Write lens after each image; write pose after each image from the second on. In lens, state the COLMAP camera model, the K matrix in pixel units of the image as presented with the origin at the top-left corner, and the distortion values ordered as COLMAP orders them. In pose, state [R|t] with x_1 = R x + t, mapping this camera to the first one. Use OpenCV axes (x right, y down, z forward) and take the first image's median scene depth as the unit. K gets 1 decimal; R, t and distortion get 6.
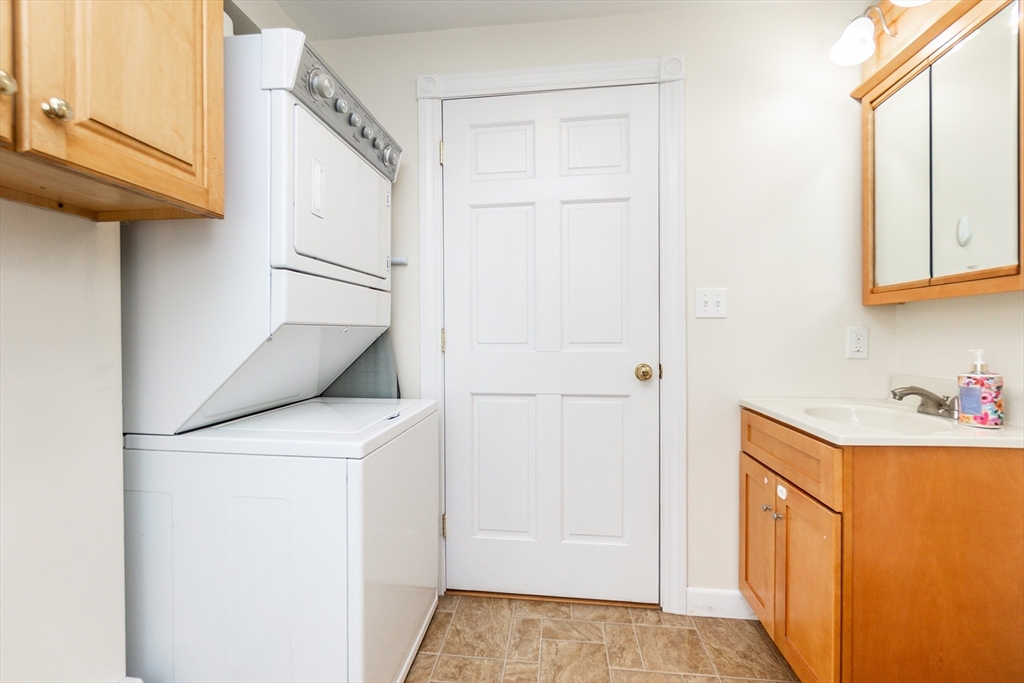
lens RADIAL K [[454.9, 0, 512.0], [0, 454.9, 341.5], [0, 0, 1]] dist [0.000891, 0.000132]
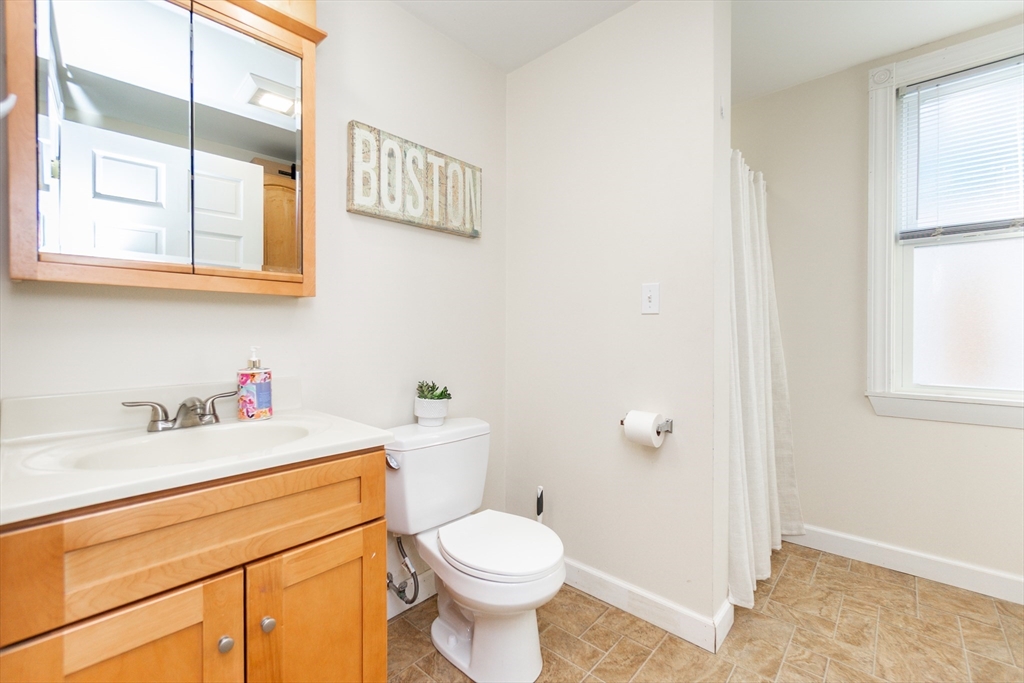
lens RADIAL K [[454.9, 0, 512.0], [0, 454.9, 341.5], [0, 0, 1]] dist [0.000891, 0.000132]
pose [[-0.826789, 0.001298, 0.562510, 0.089325], [-0.014304, 0.999625, -0.023331, 0.046371], [-0.562330, -0.027336, -0.826461, 2.228275]]
